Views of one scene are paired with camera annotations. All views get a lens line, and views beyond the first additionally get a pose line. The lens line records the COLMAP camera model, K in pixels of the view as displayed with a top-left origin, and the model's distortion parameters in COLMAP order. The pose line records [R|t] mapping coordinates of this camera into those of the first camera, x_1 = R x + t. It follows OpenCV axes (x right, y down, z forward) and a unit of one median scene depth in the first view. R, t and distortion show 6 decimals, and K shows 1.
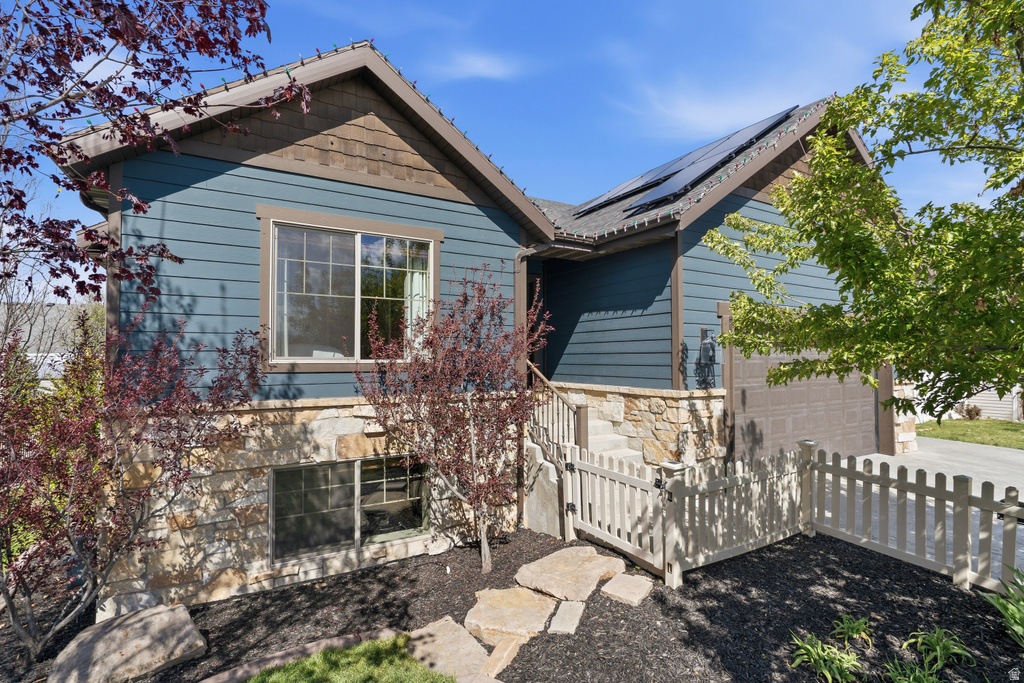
lens RADIAL K [[466.6, 0, 512.0], [0, 466.6, 341.5], [0, 0, 1]] dist [0.031217, 0.000222]
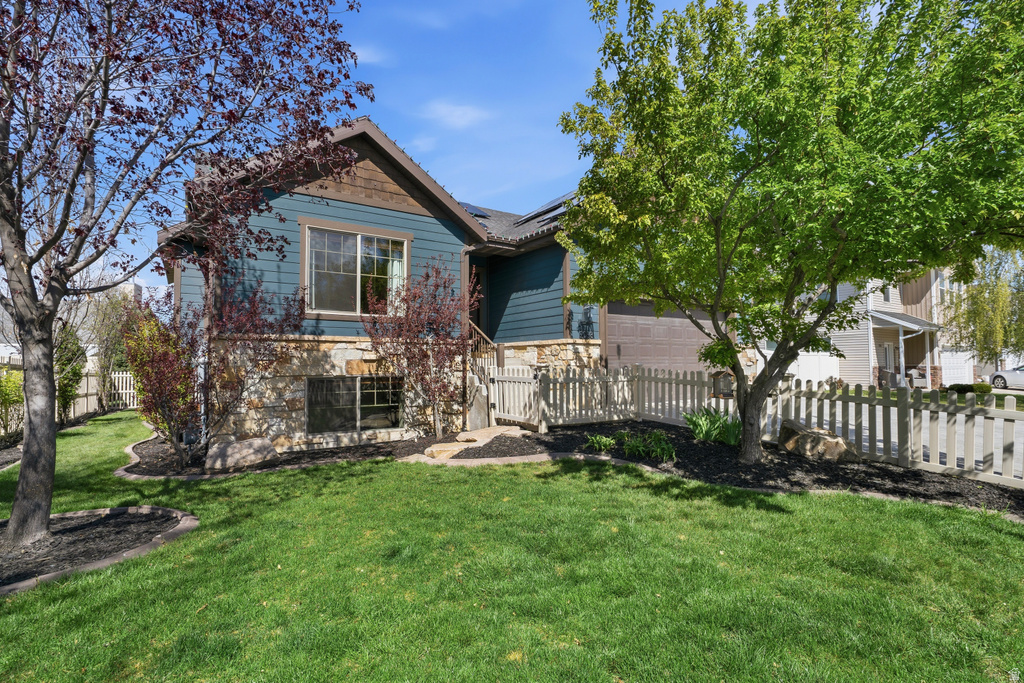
lens RADIAL K [[466.6, 0, 512.0], [0, 466.6, 341.5], [0, 0, 1]] dist [0.031217, 0.000222]
pose [[0.998298, -0.000353, 0.058320, 0.096888], [0.001154, 0.999905, -0.013700, 0.154235], [-0.058309, 0.013744, 0.998204, -0.610247]]
